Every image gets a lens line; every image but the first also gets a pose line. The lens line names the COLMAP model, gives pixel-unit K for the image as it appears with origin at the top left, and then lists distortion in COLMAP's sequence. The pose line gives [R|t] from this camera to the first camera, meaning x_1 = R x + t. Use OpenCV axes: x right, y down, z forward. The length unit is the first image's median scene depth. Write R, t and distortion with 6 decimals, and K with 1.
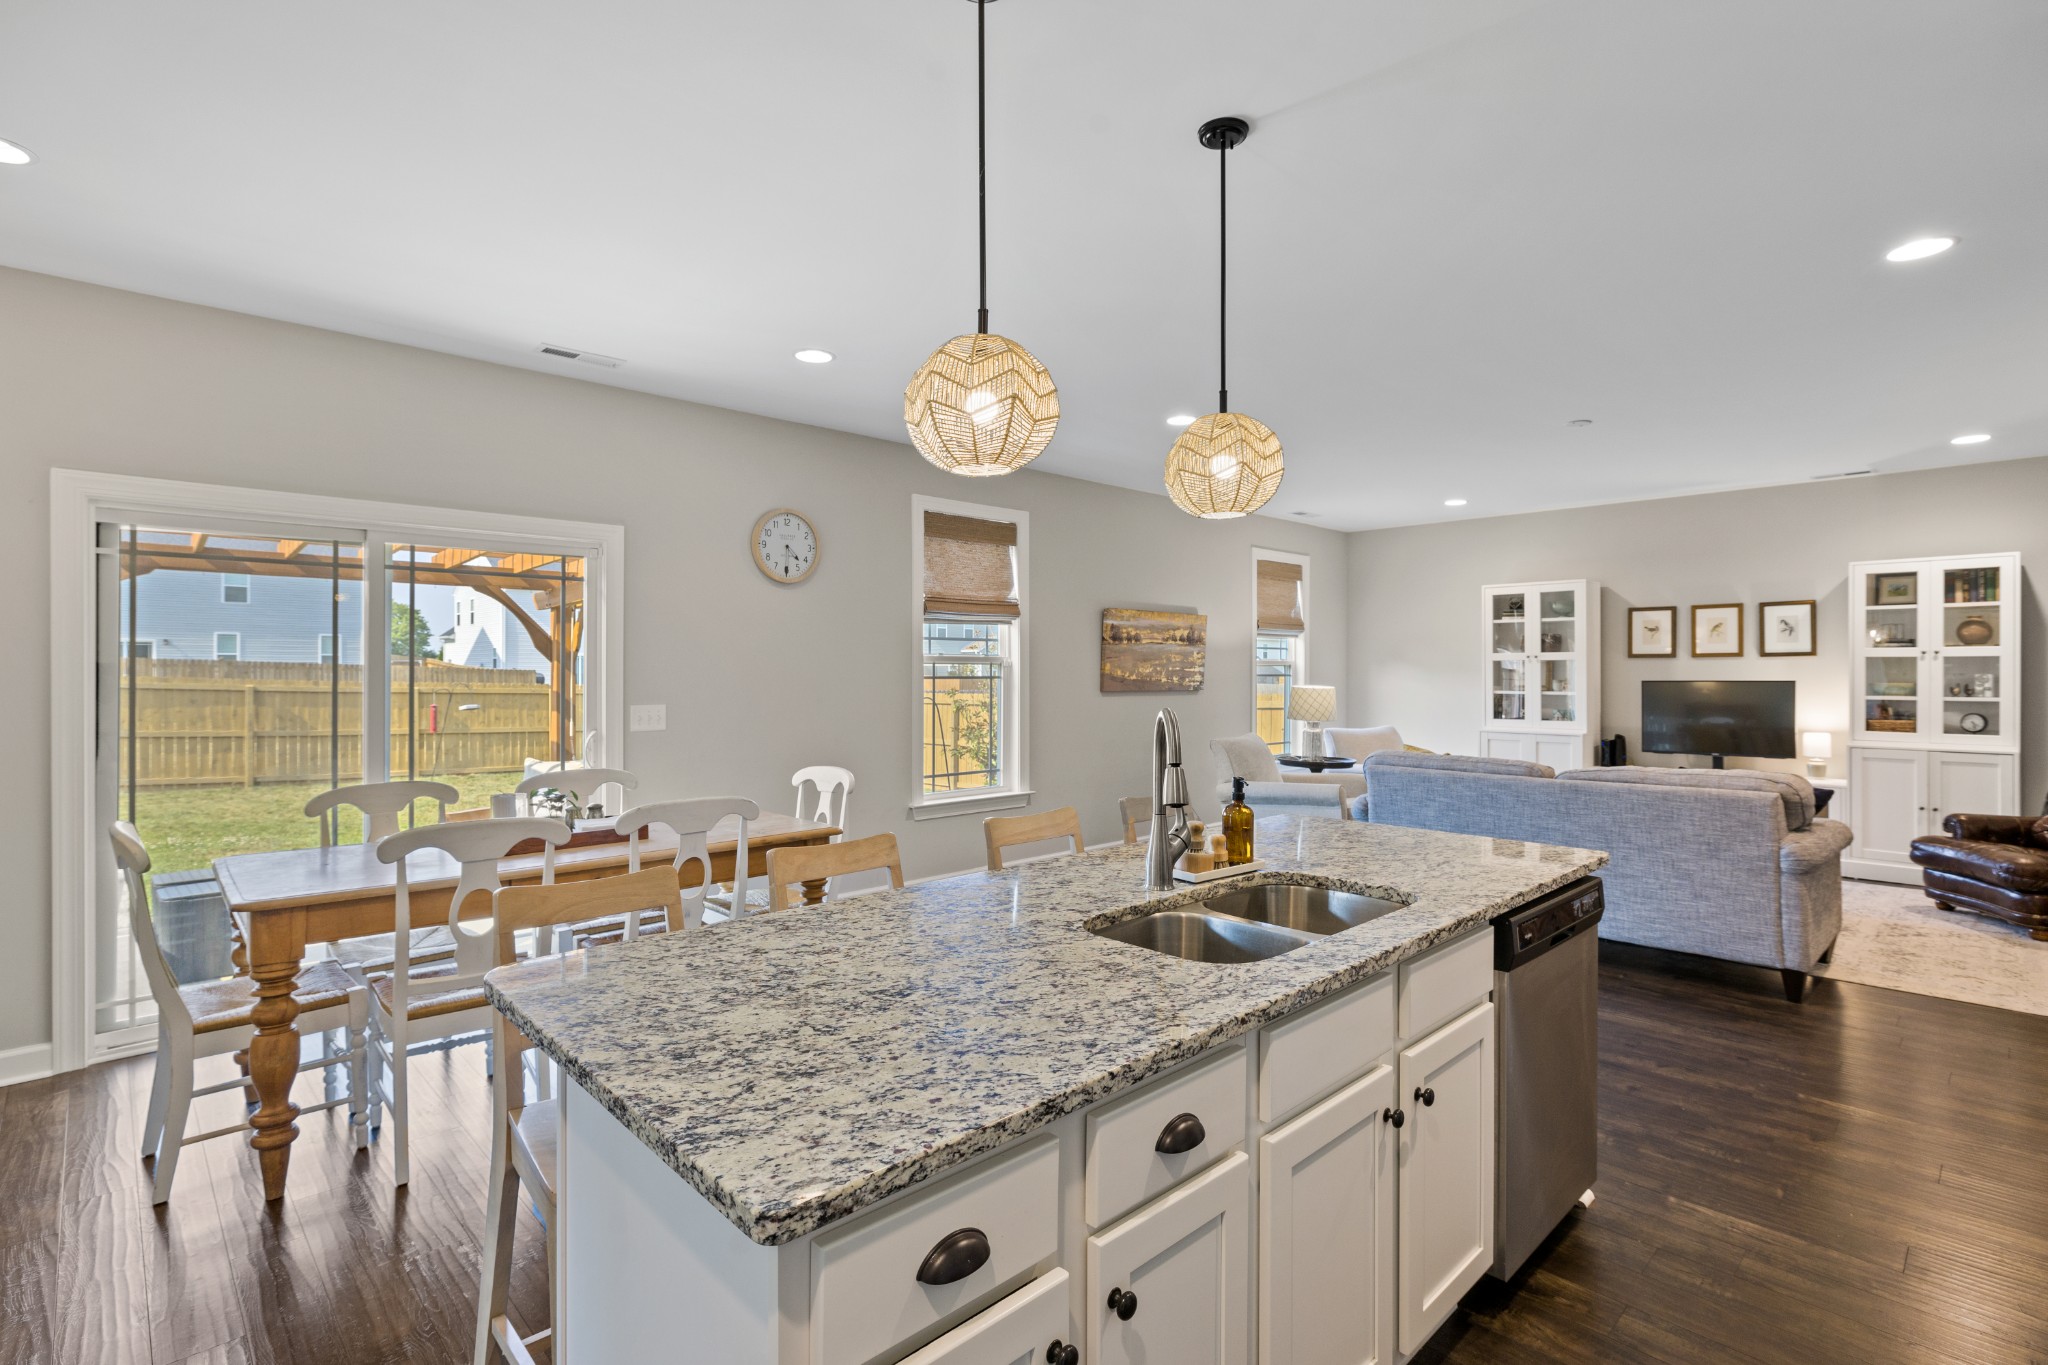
lens RADIAL K [[970.0, 0, 1020.7], [0, 970.0, 670.1], [0, 0, 1]] dist [-0.005804, 0.000588]
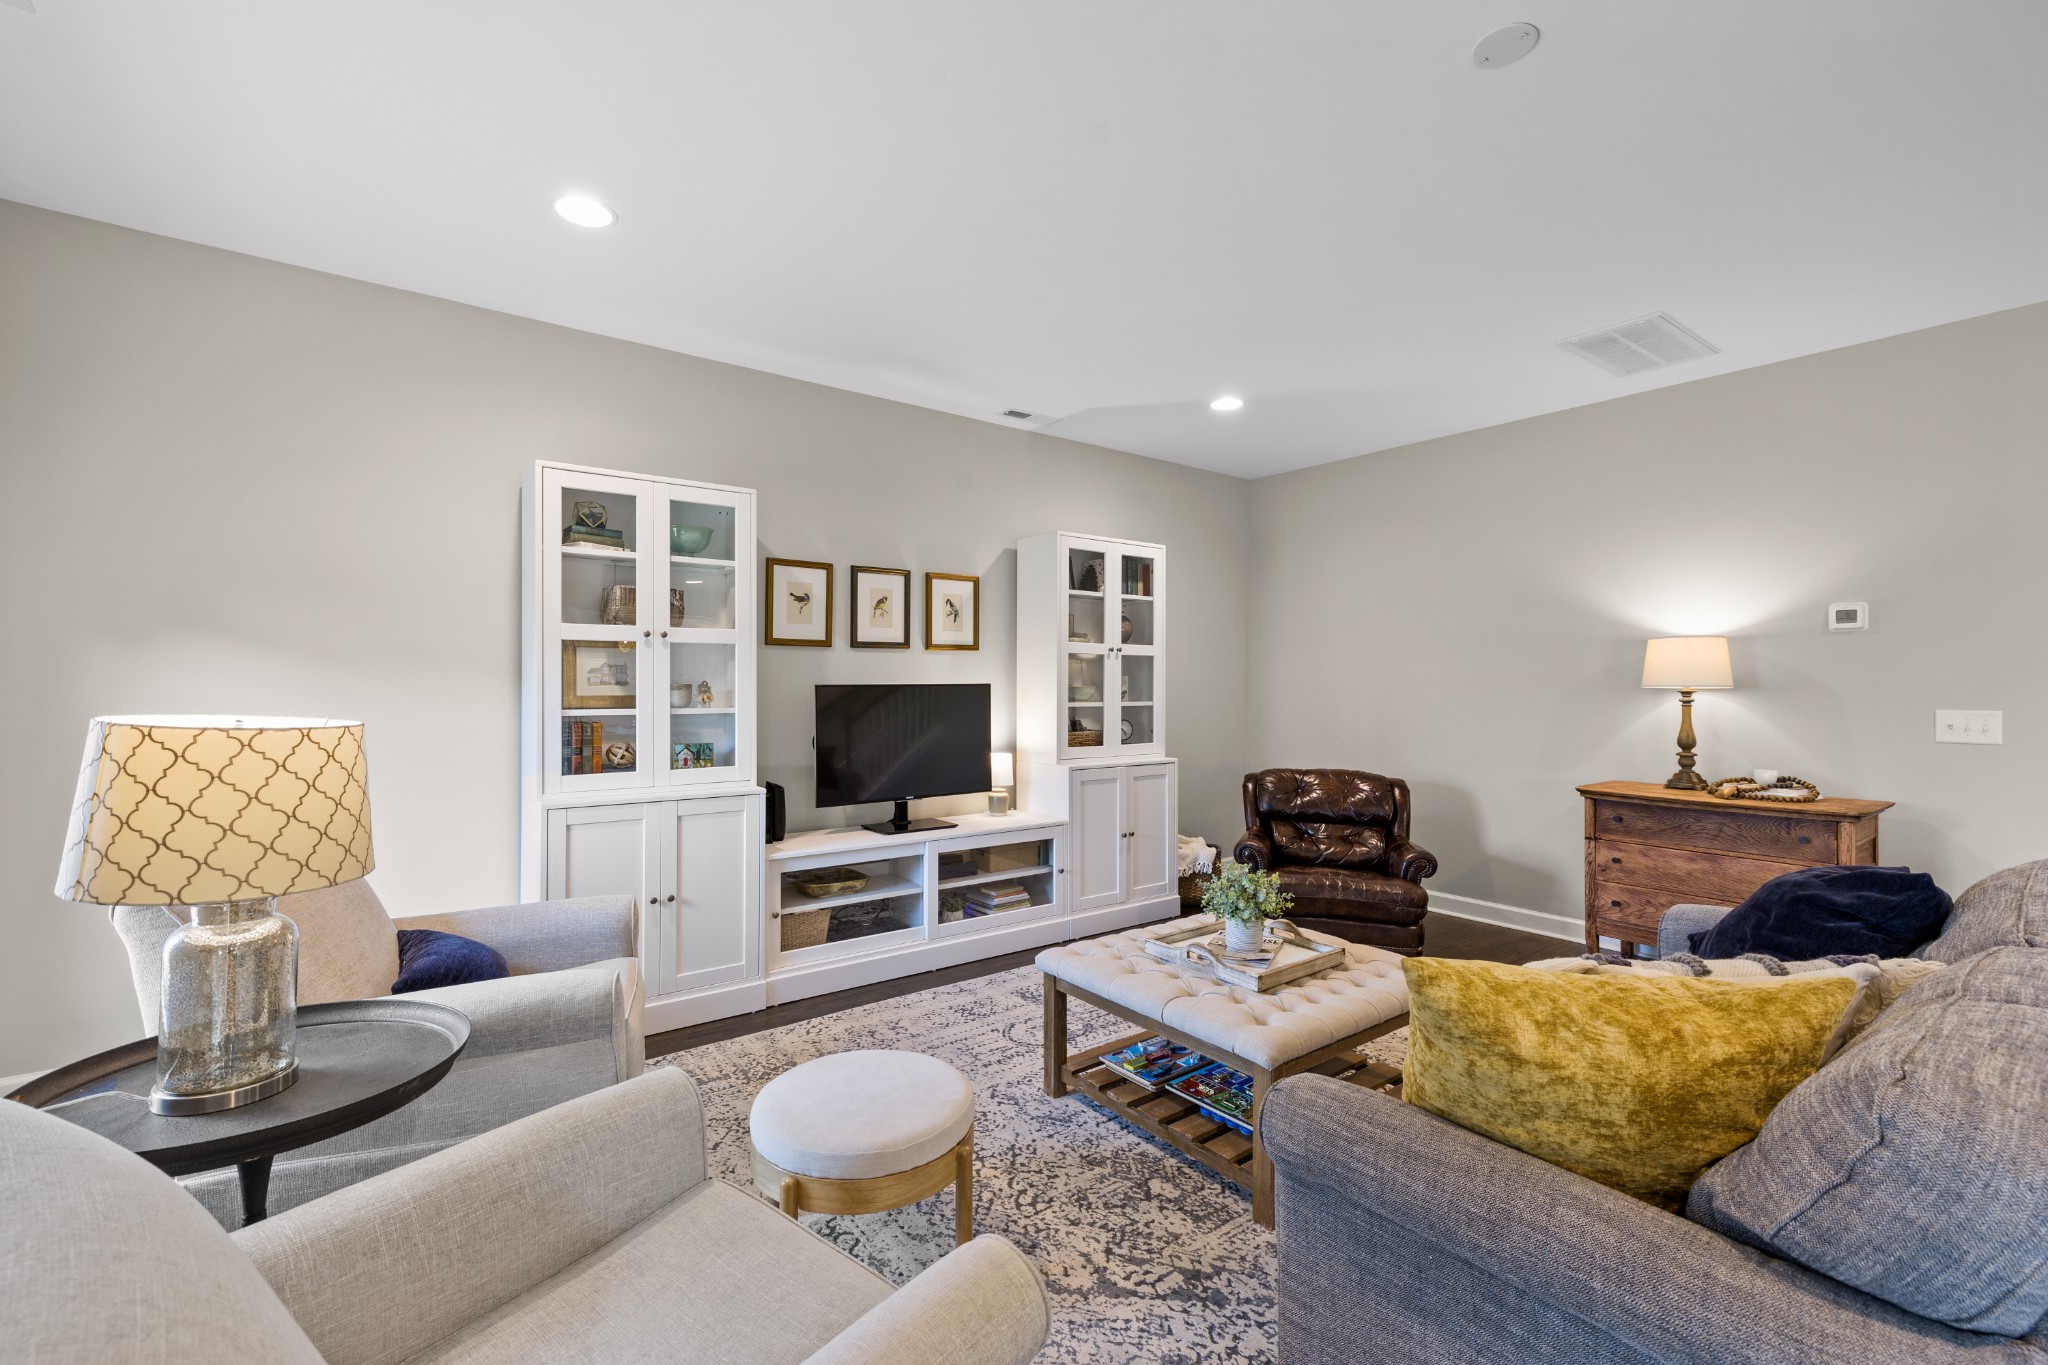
lens RADIAL K [[864.7, 0, 1017.2], [0, 864.7, 679.4], [0, 0, 1]] dist [0.000108, 0.000271]
pose [[0.117688, 0.002344, 0.993048, 0.154436], [-0.005754, 0.999982, -0.001679, 0.008543], [-0.993034, -0.005516, 0.117699, 0.887613]]
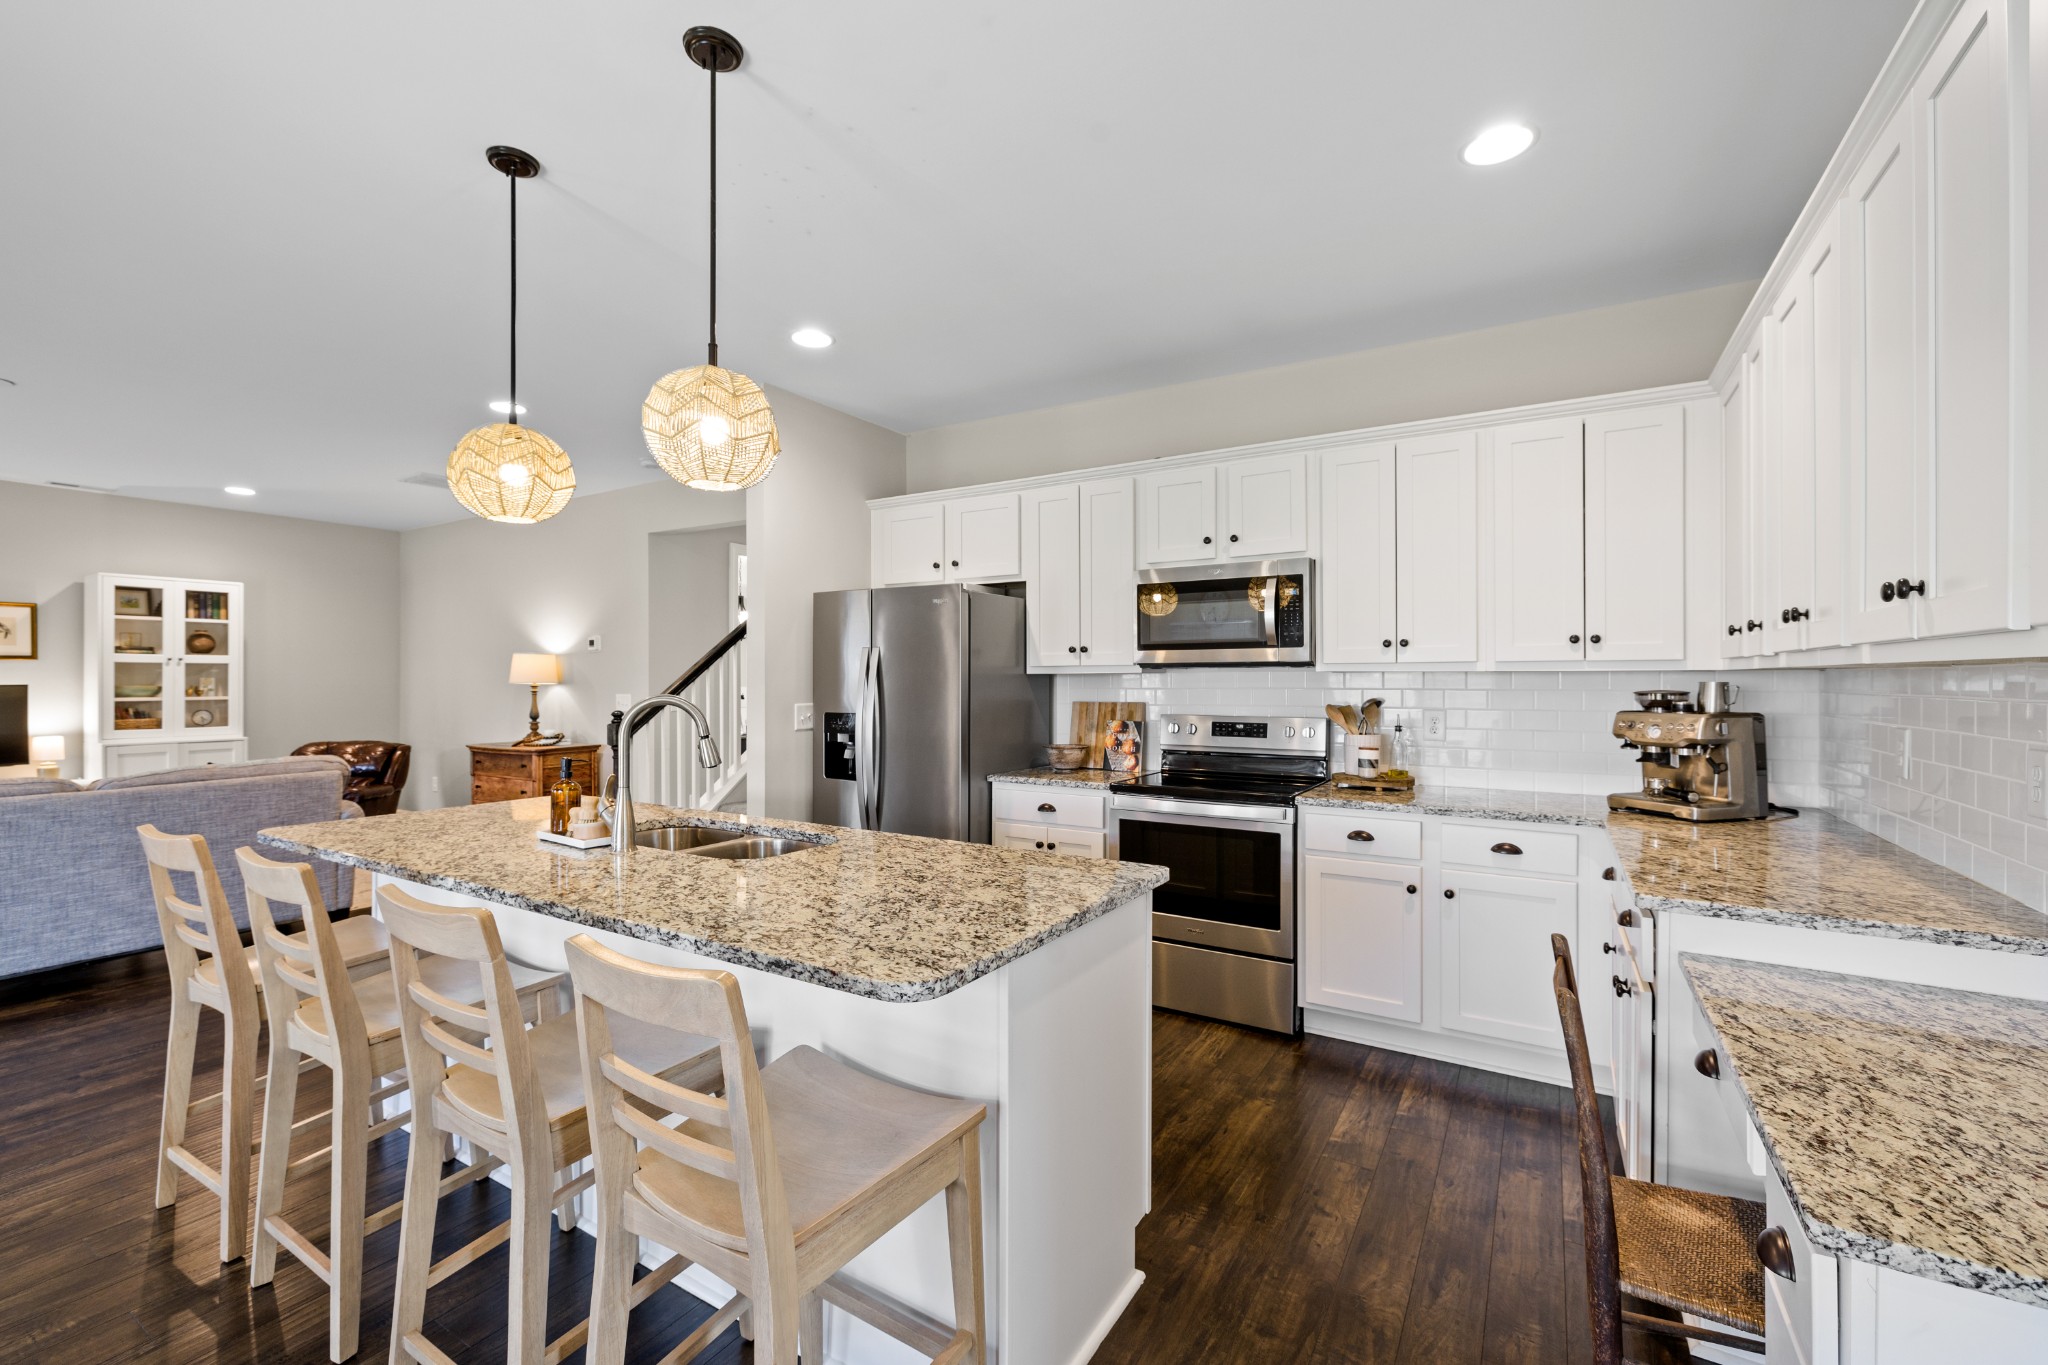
lens RADIAL K [[864.7, 0, 1018.7], [0, 864.7, 676.2], [0, 0, 1]] dist [0.000108, 0.000271]
pose [[-0.243232, 0.002014, 0.969966, -0.289832], [0.000818, 0.999998, -0.001871, 0.004706], [-0.969968, 0.000338, -0.243233, 0.233561]]
